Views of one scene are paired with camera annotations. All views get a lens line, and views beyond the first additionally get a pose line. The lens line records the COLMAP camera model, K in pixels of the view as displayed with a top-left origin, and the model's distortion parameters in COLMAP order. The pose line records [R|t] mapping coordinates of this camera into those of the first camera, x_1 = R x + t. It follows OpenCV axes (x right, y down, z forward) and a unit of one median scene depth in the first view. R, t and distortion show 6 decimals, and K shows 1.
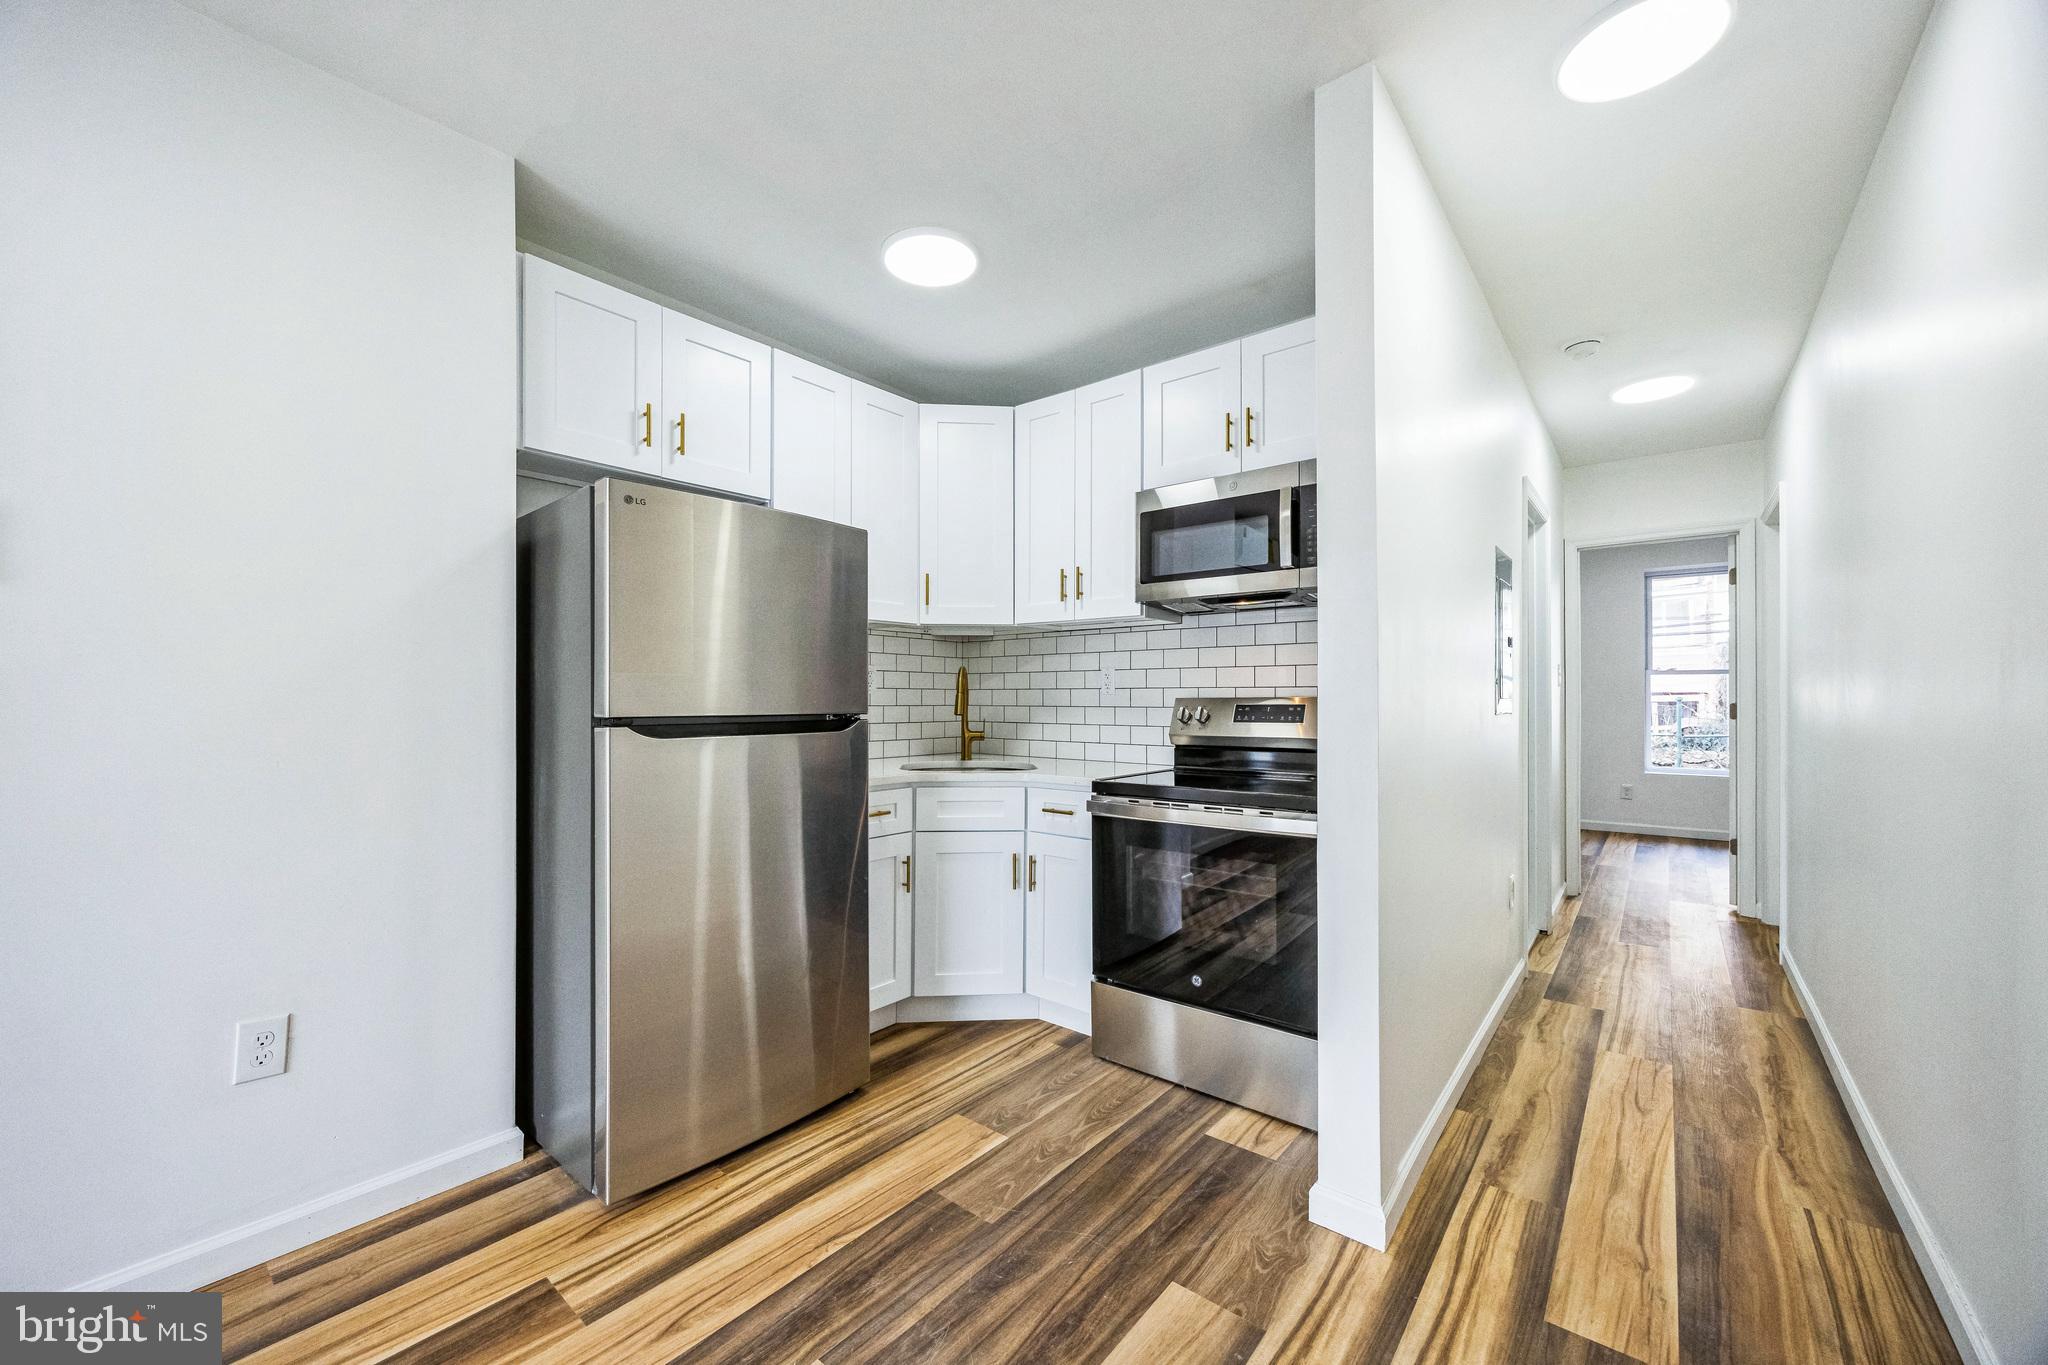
lens RADIAL K [[799.3, 0, 1004.3], [0, 799.3, 693.7], [0, 0, 1]] dist [-0.004020, 0.000114]
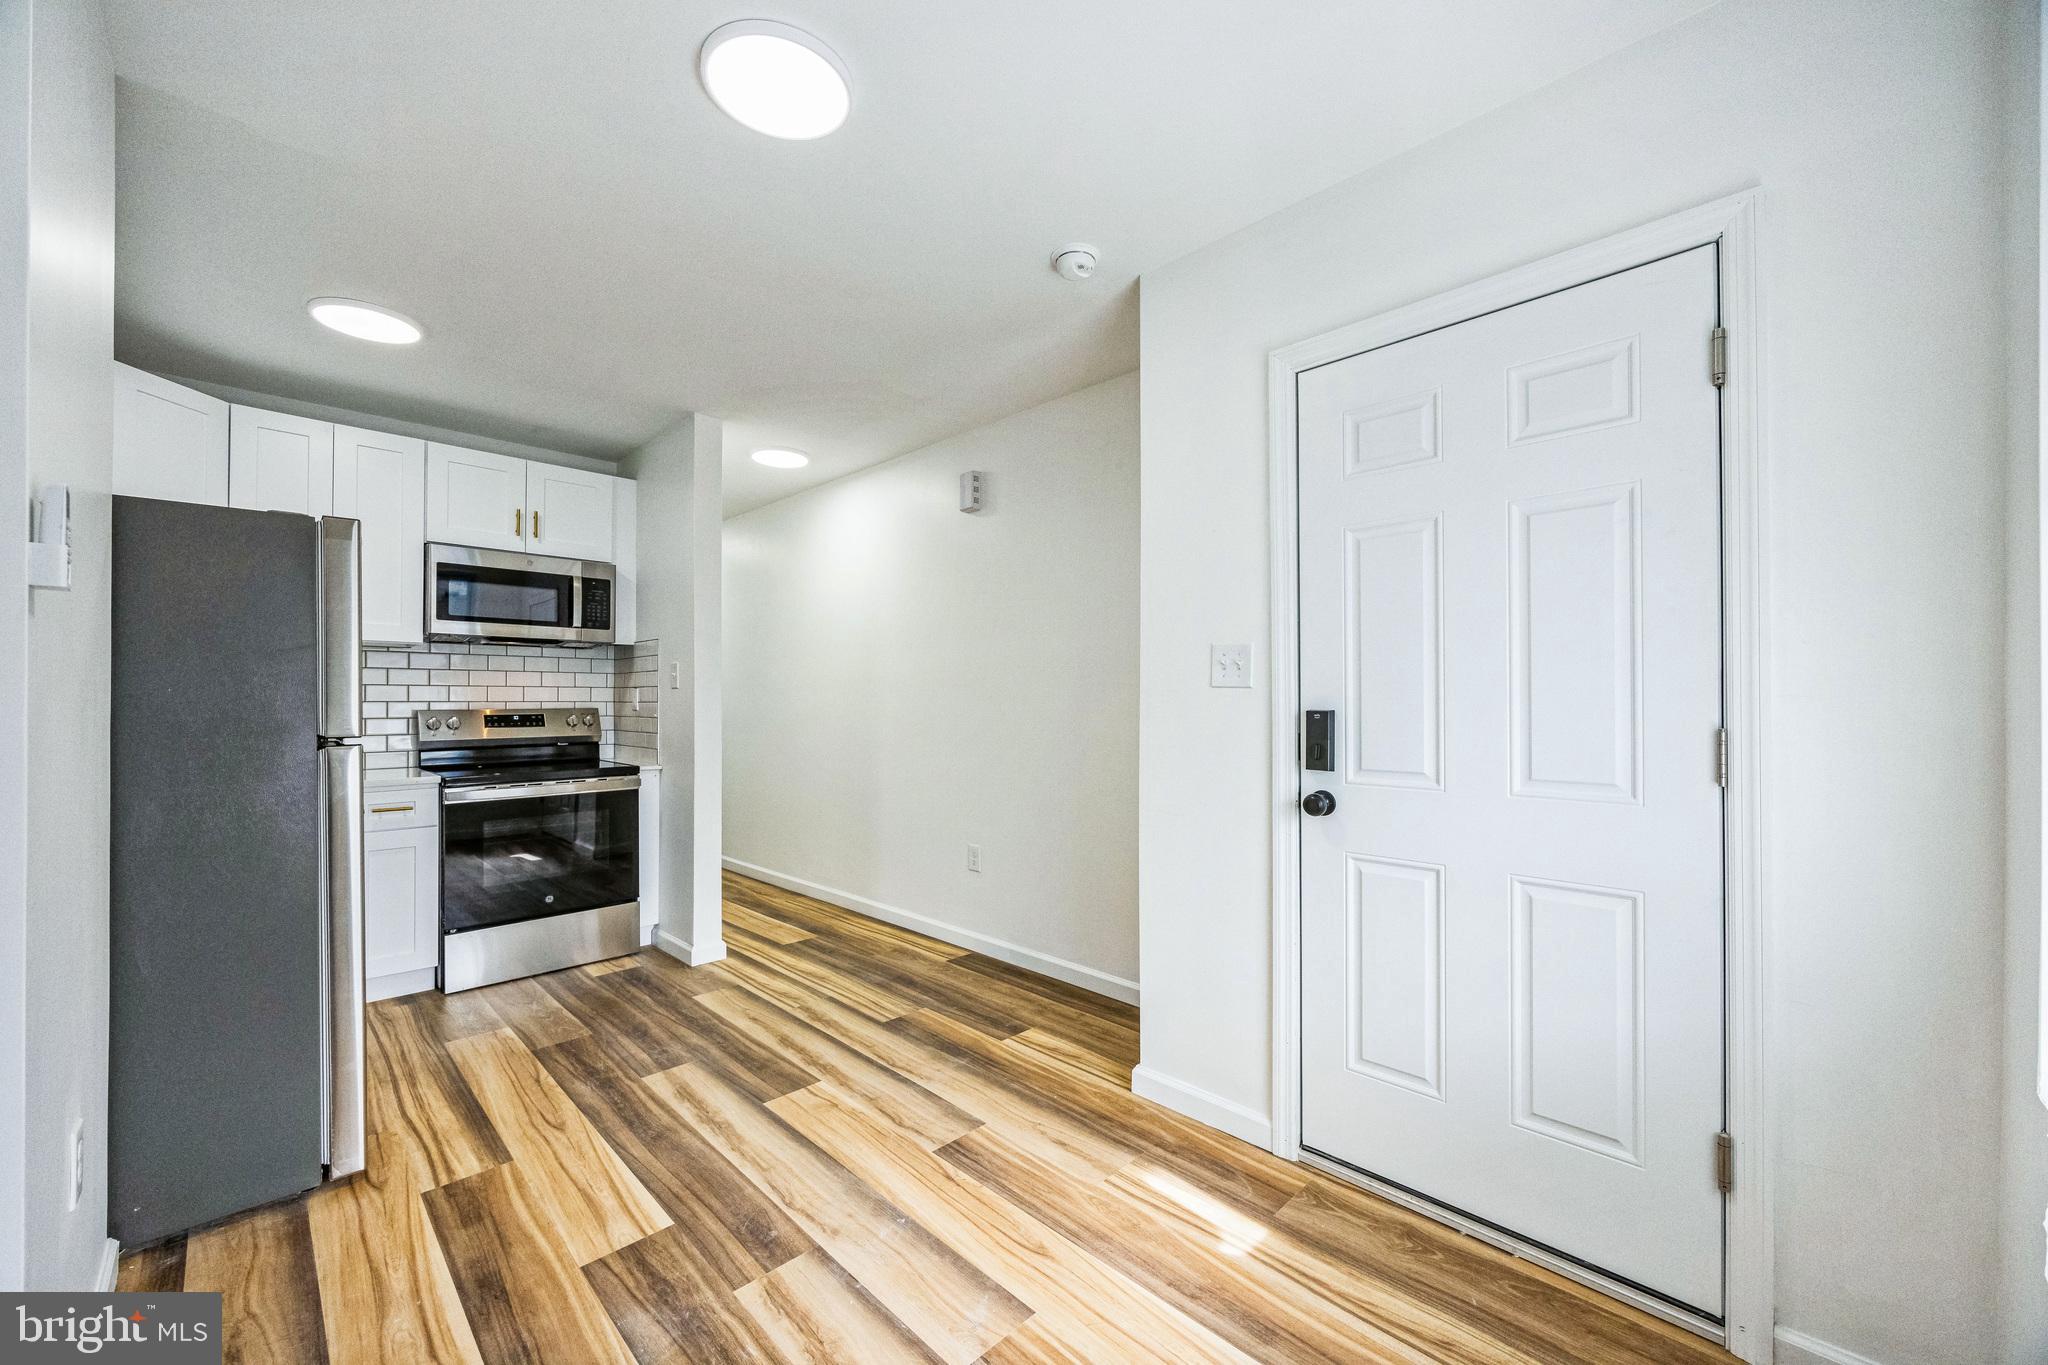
lens RADIAL K [[774.6, 0, 1028.2], [0, 774.6, 703.1], [0, 0, 1]] dist [0.001446, -0.000198]
pose [[0.072622, 0.003006, 0.997355, -1.520492], [-0.003192, 0.999991, -0.002782, -0.007202], [-0.997354, -0.002982, 0.072630, 0.003608]]
